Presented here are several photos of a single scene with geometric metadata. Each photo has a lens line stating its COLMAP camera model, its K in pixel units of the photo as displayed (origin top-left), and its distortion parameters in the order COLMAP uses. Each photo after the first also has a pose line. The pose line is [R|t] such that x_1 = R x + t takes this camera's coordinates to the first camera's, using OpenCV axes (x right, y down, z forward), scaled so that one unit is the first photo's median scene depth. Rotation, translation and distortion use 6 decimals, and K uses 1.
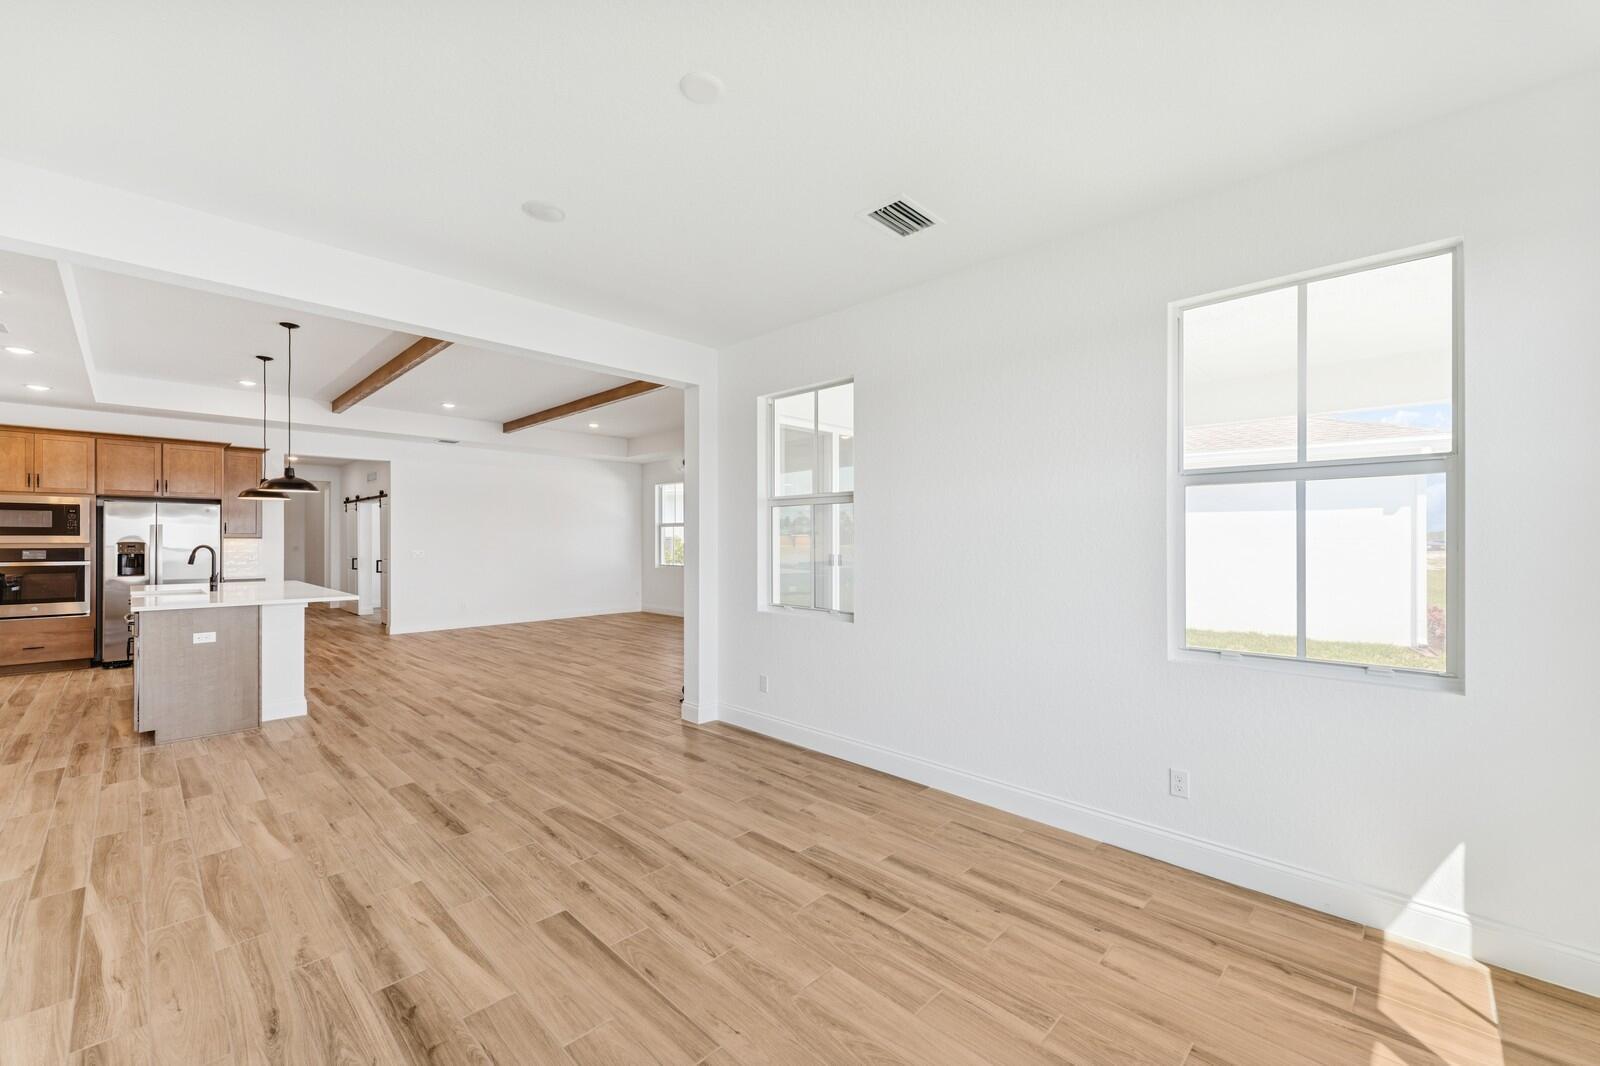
lens RADIAL K [[652.0, 0, 790.1], [0, 652.0, 537.5], [0, 0, 1]] dist [-0.002007, 0.000482]
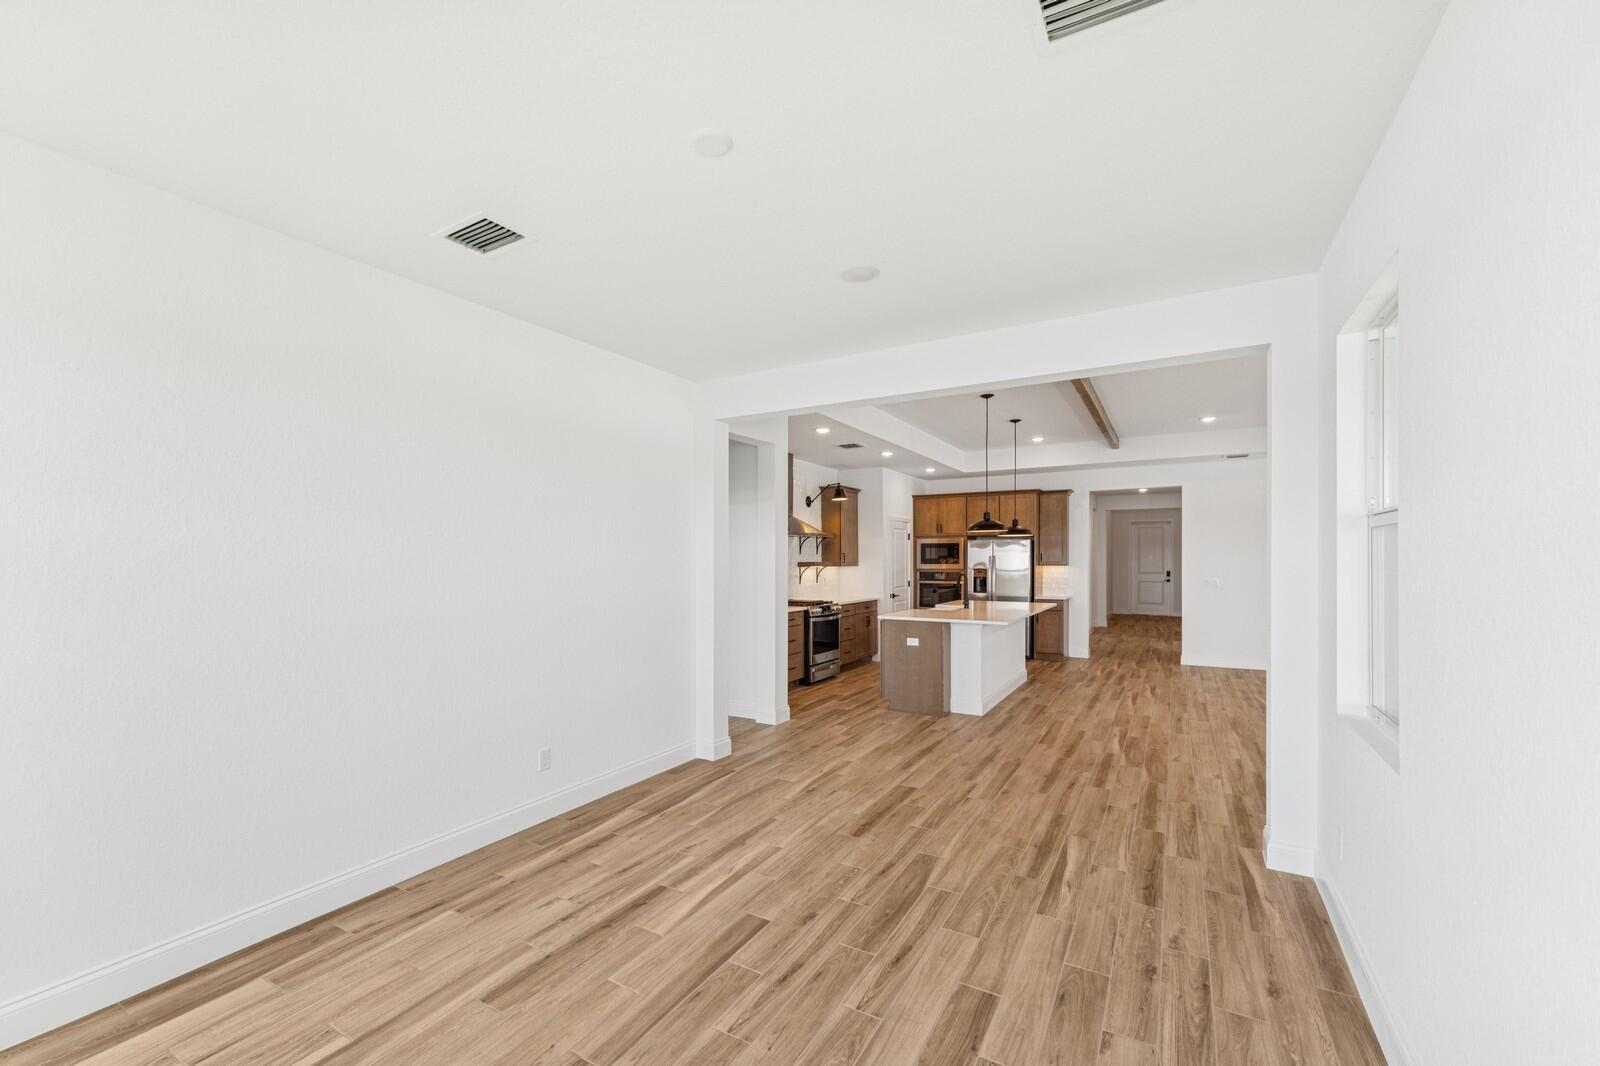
lens RADIAL K [[652.0, 0, 788.9], [0, 652.0, 565.2], [0, 0, 1]] dist [-0.002007, 0.000482]
pose [[0.240277, 0.008410, -0.970668, 0.492184], [0.007409, 0.999917, 0.010498, -0.034665], [0.970676, -0.009714, 0.240194, 0.504689]]
